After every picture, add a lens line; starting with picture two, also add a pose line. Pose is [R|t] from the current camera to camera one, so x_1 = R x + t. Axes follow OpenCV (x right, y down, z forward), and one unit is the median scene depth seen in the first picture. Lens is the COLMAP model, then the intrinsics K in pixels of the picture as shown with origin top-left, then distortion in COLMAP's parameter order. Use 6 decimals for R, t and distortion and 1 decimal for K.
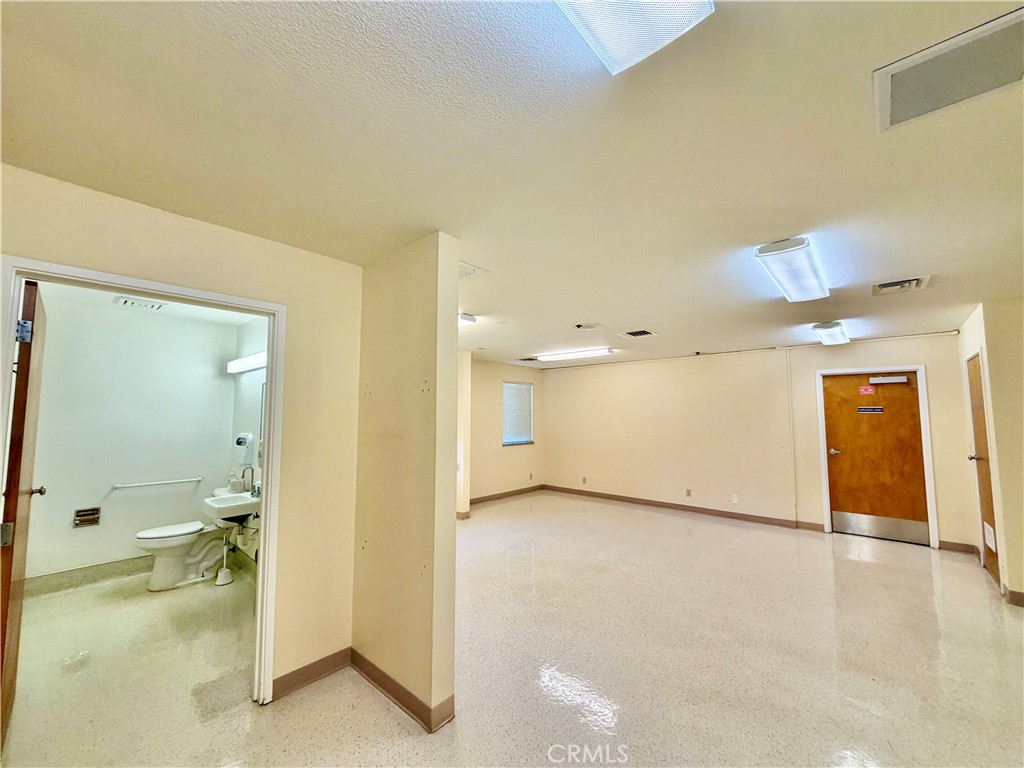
lens RADIAL K [[408.2, 0, 510.8], [0, 408.2, 385.7], [0, 0, 1]] dist [0.002121, 0.000129]
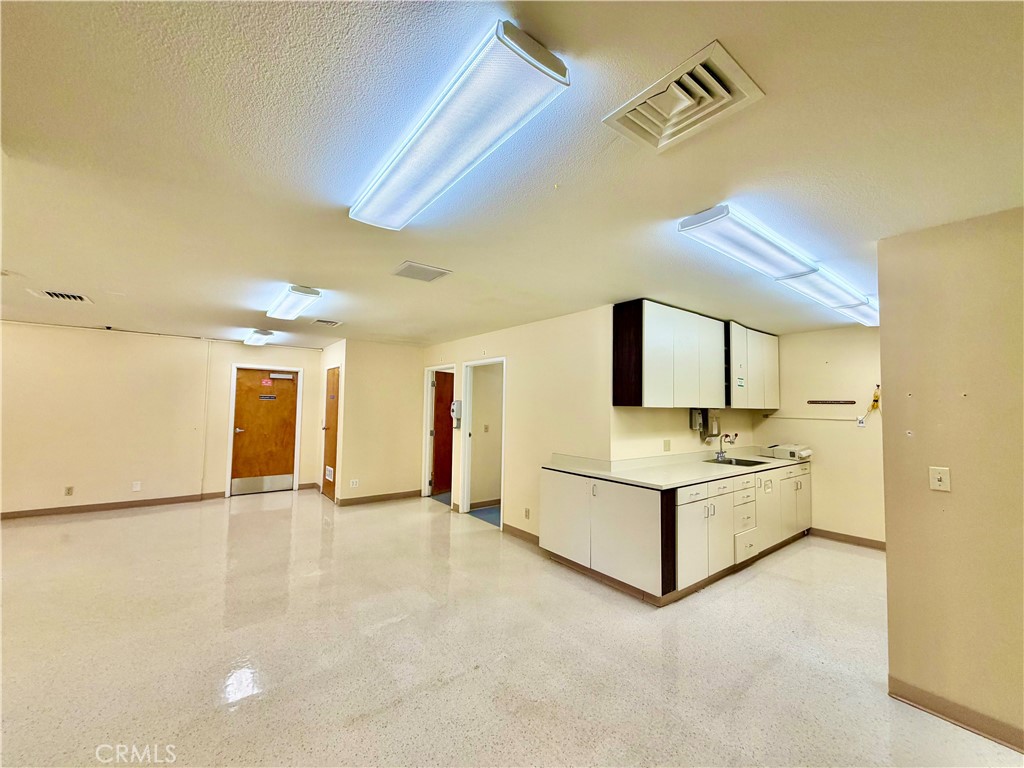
lens RADIAL K [[408.2, 0, 511.6], [0, 408.2, 385.0], [0, 0, 1]] dist [0.002121, 0.000129]
pose [[0.181163, 0.053499, 0.981997, -0.287792], [-0.091864, 0.995074, -0.037264, -0.004699], [-0.979153, -0.083460, 0.185186, -0.021815]]
